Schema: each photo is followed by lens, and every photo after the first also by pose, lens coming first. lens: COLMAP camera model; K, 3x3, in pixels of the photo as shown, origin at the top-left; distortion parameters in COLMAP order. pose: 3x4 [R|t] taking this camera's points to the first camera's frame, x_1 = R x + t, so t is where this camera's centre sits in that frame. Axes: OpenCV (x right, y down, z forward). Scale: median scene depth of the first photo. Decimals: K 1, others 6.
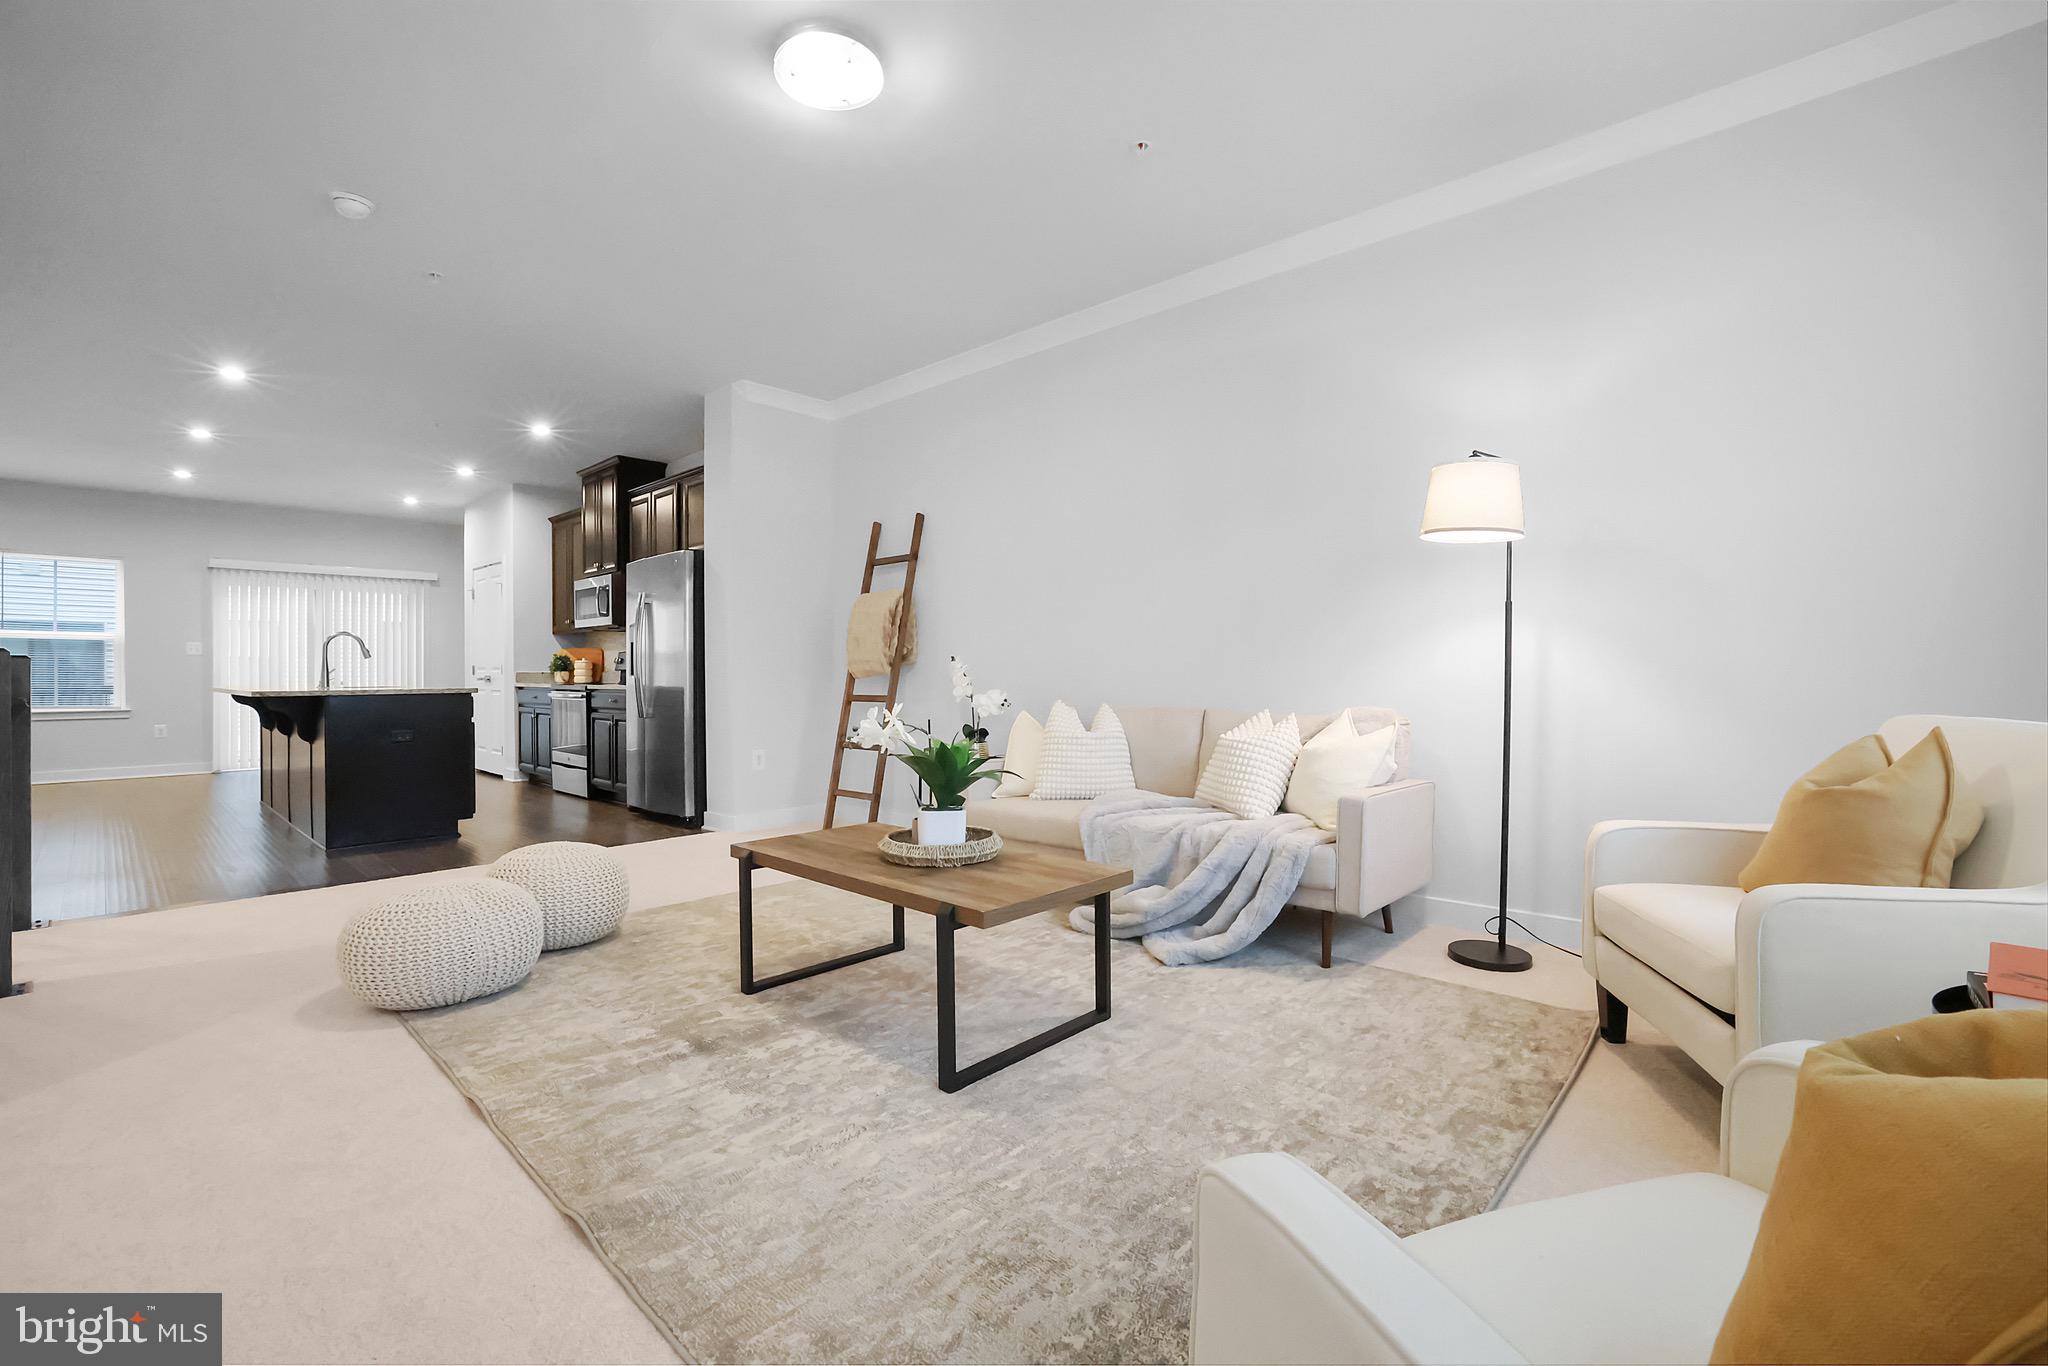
lens RADIAL K [[875.1, 0, 1024.8], [0, 875.1, 672.7], [0, 0, 1]] dist [-0.037981, -0.000139]
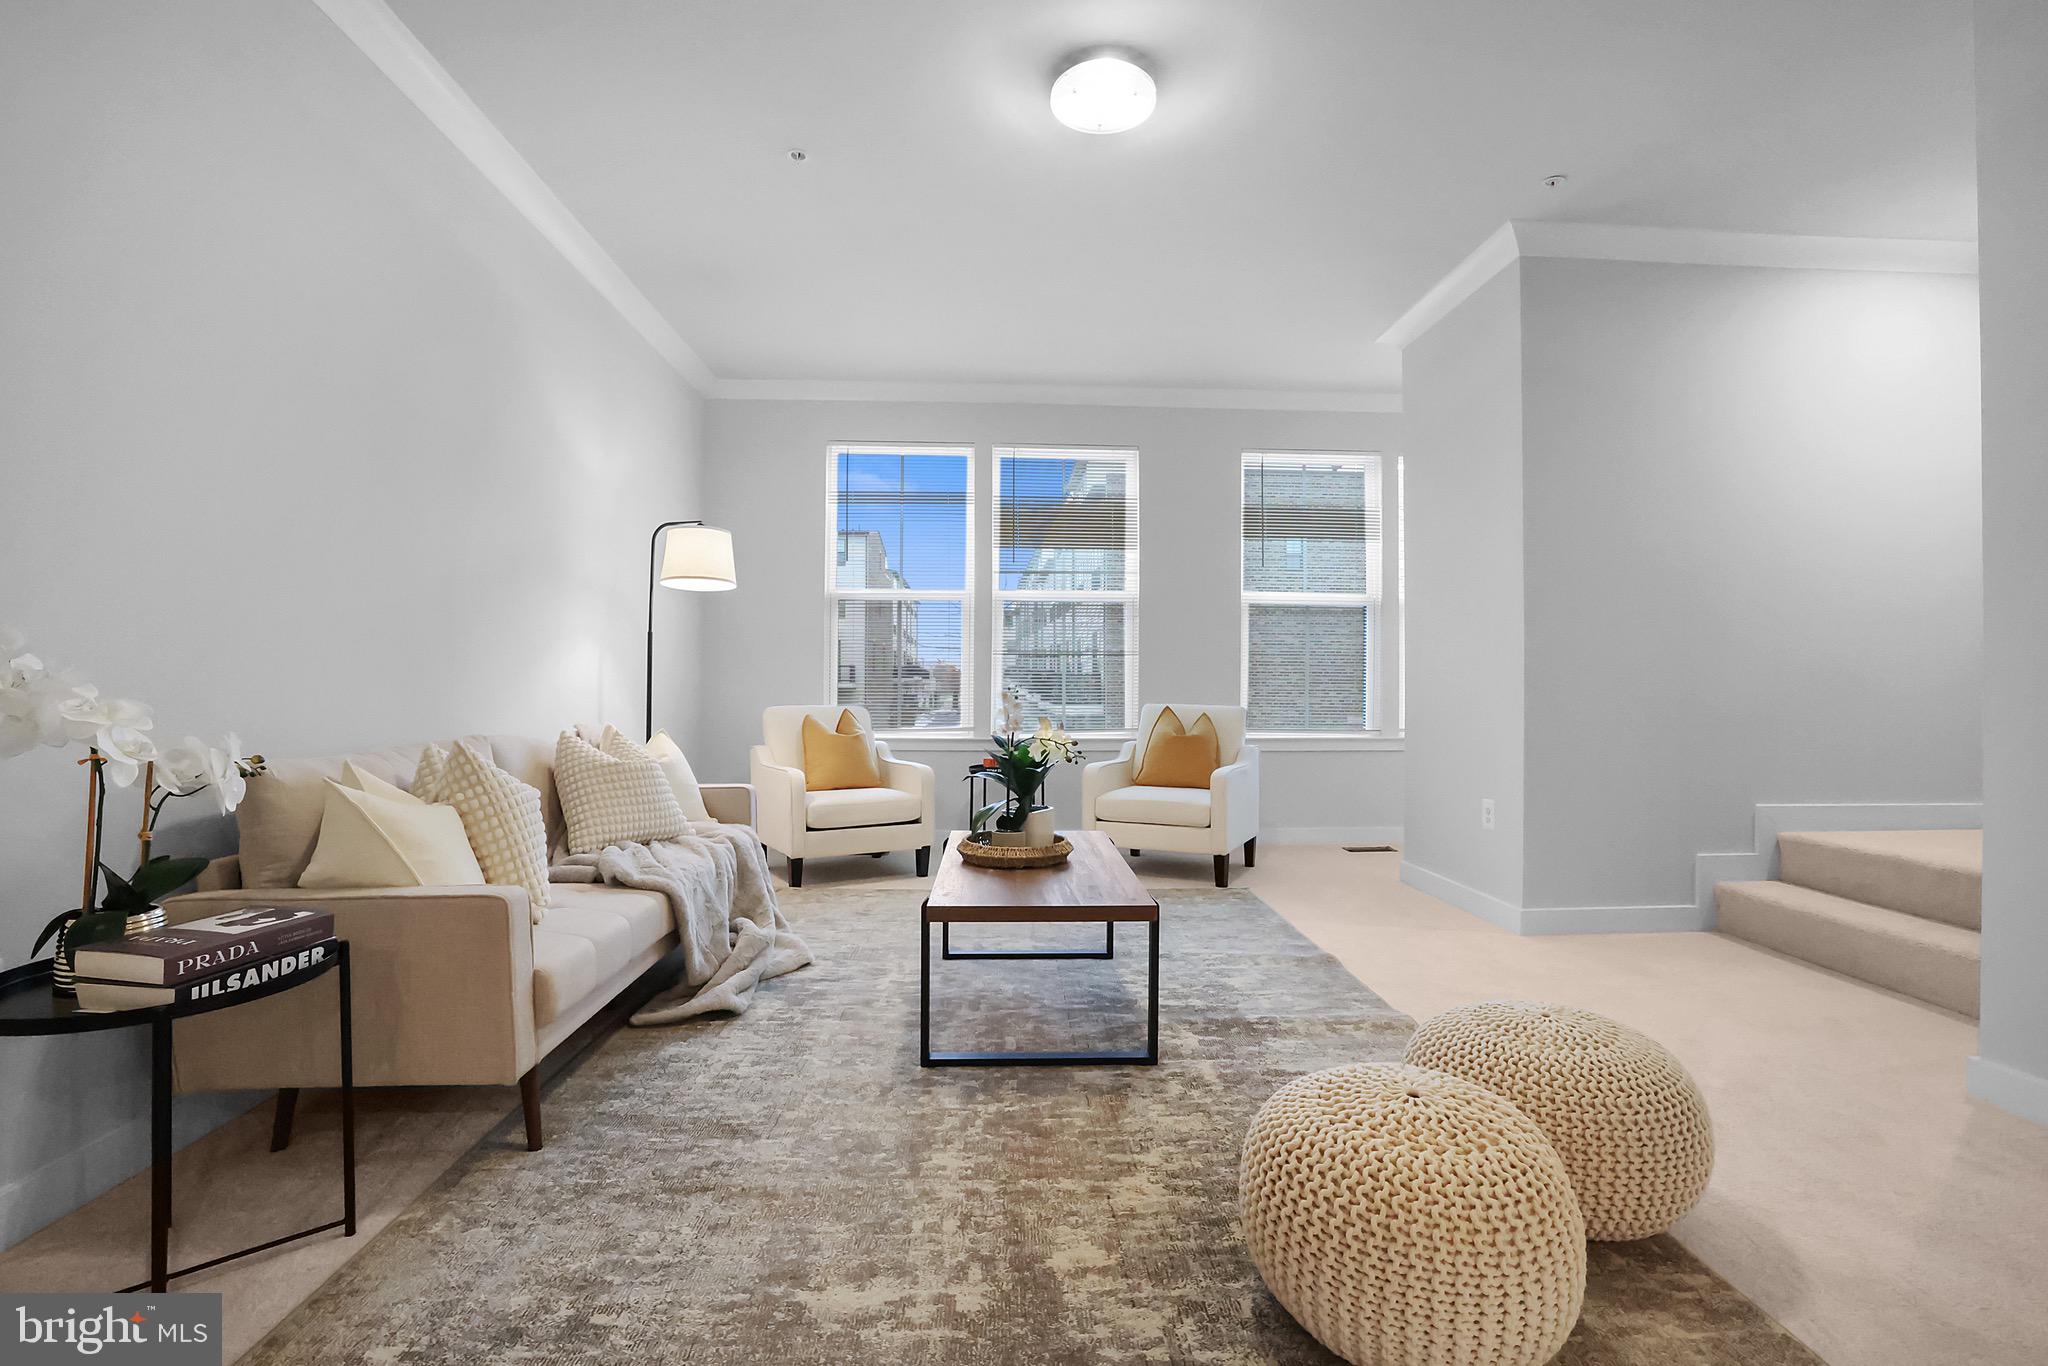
lens RADIAL K [[895.7, 0, 1018.8], [0, 895.7, 681.3], [0, 0, 1]] dist [-0.045126, 0.014549]
pose [[-0.700422, 0.005566, 0.713707, -0.280382], [-0.000400, 0.999966, -0.008191, 0.000679], [-0.713729, -0.006023, -0.700396, 0.561059]]
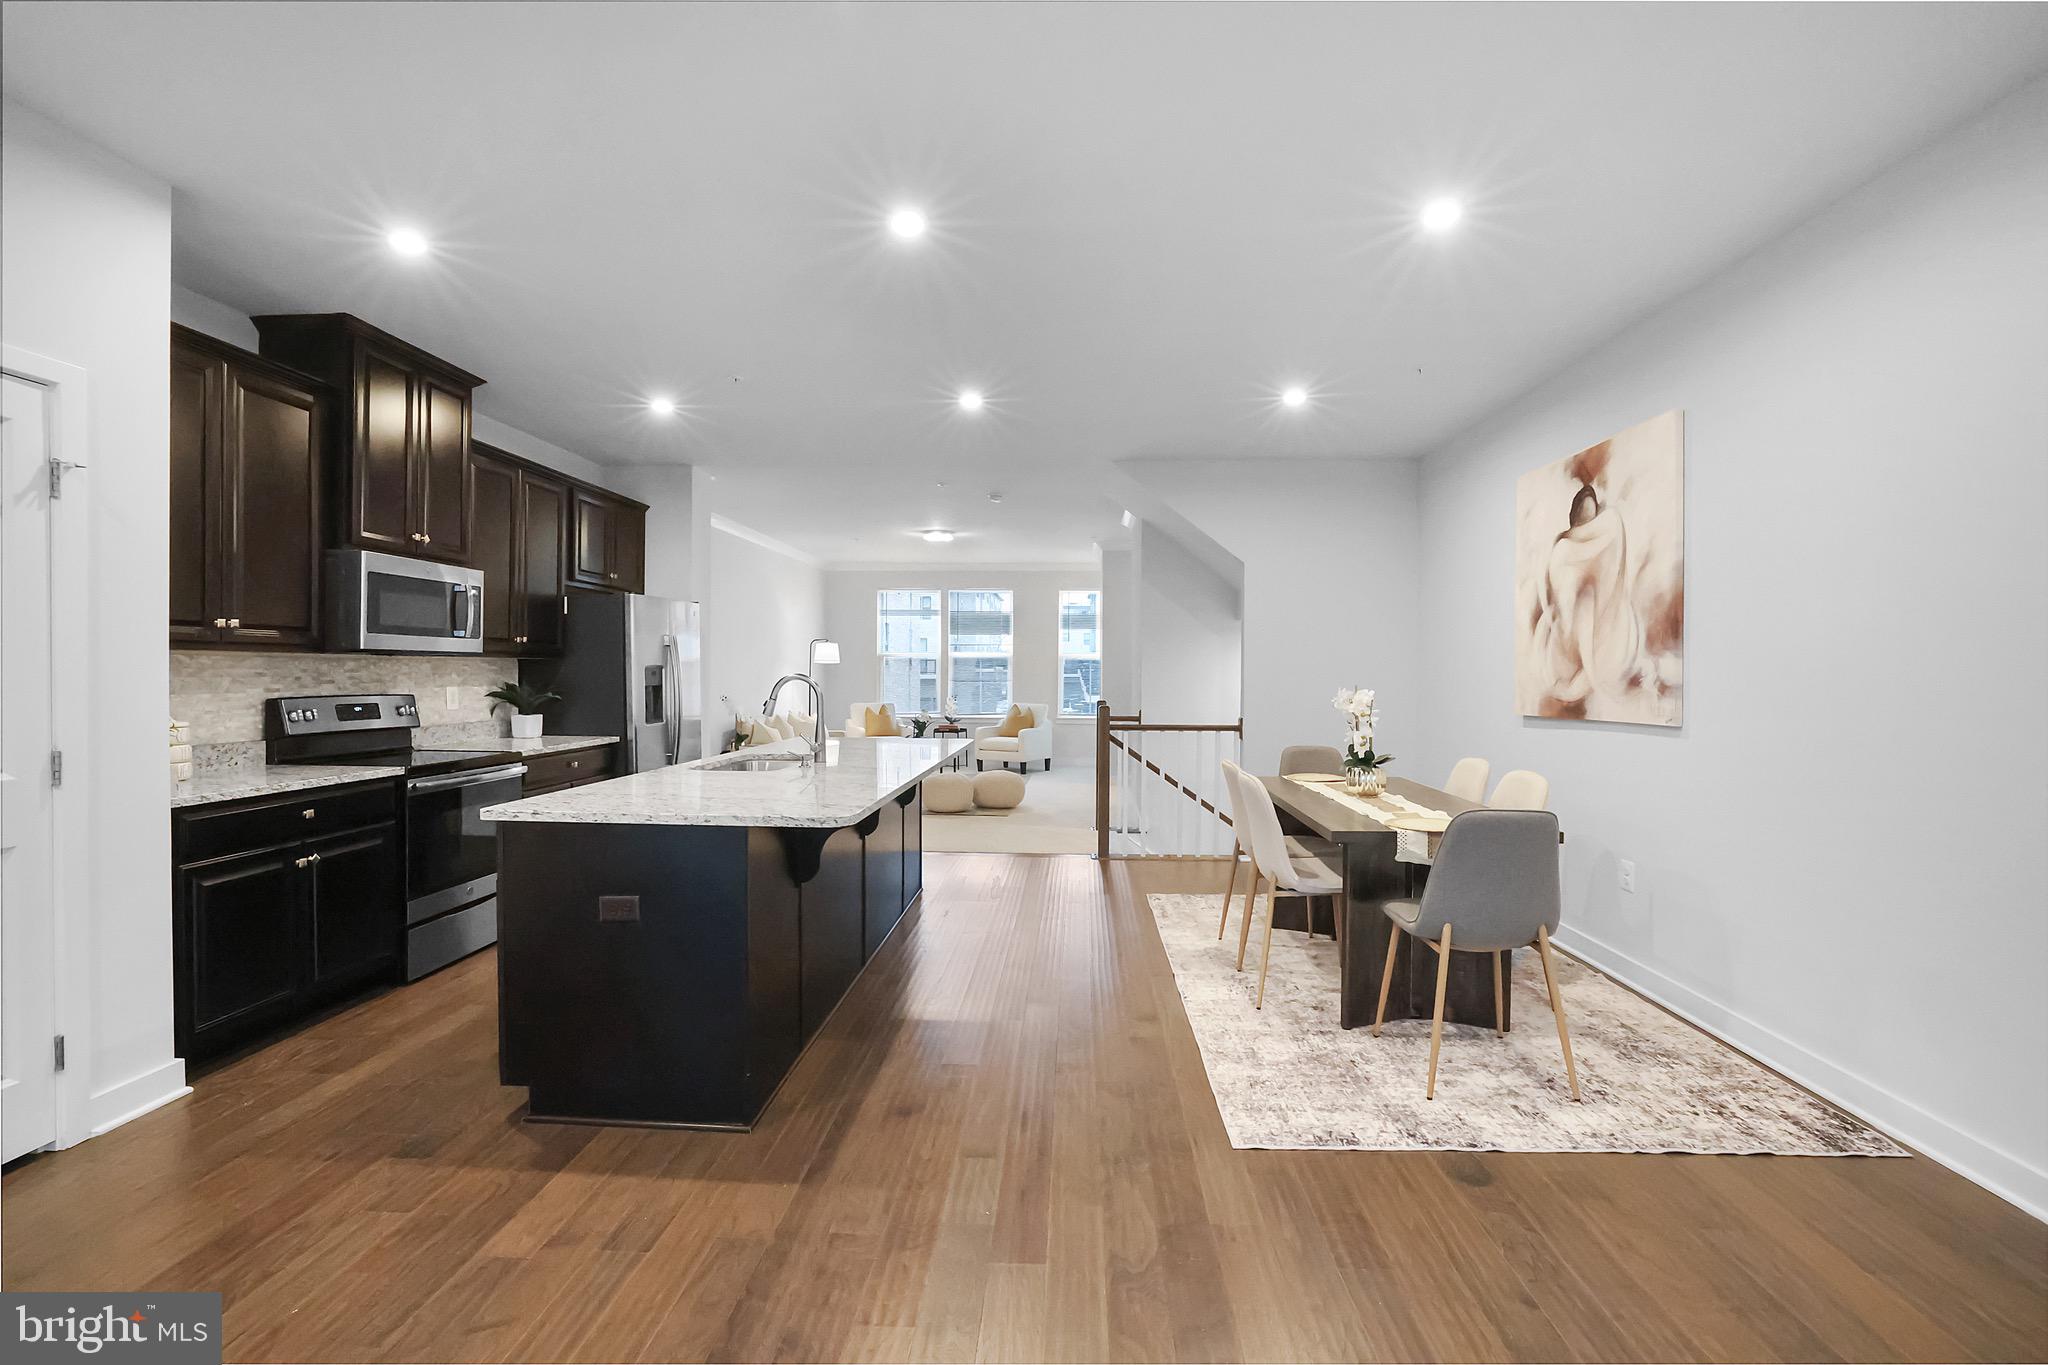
lens RADIAL K [[887.3, 0, 994.0], [0, 887.3, 681.9], [0, 0, 1]] dist [0.000461, 0.000534]
pose [[-0.596430, -0.007968, 0.802626, -1.046566], [-0.002047, 0.999963, 0.008406, -0.035921], [-0.802662, 0.003370, -0.596424, 0.945003]]
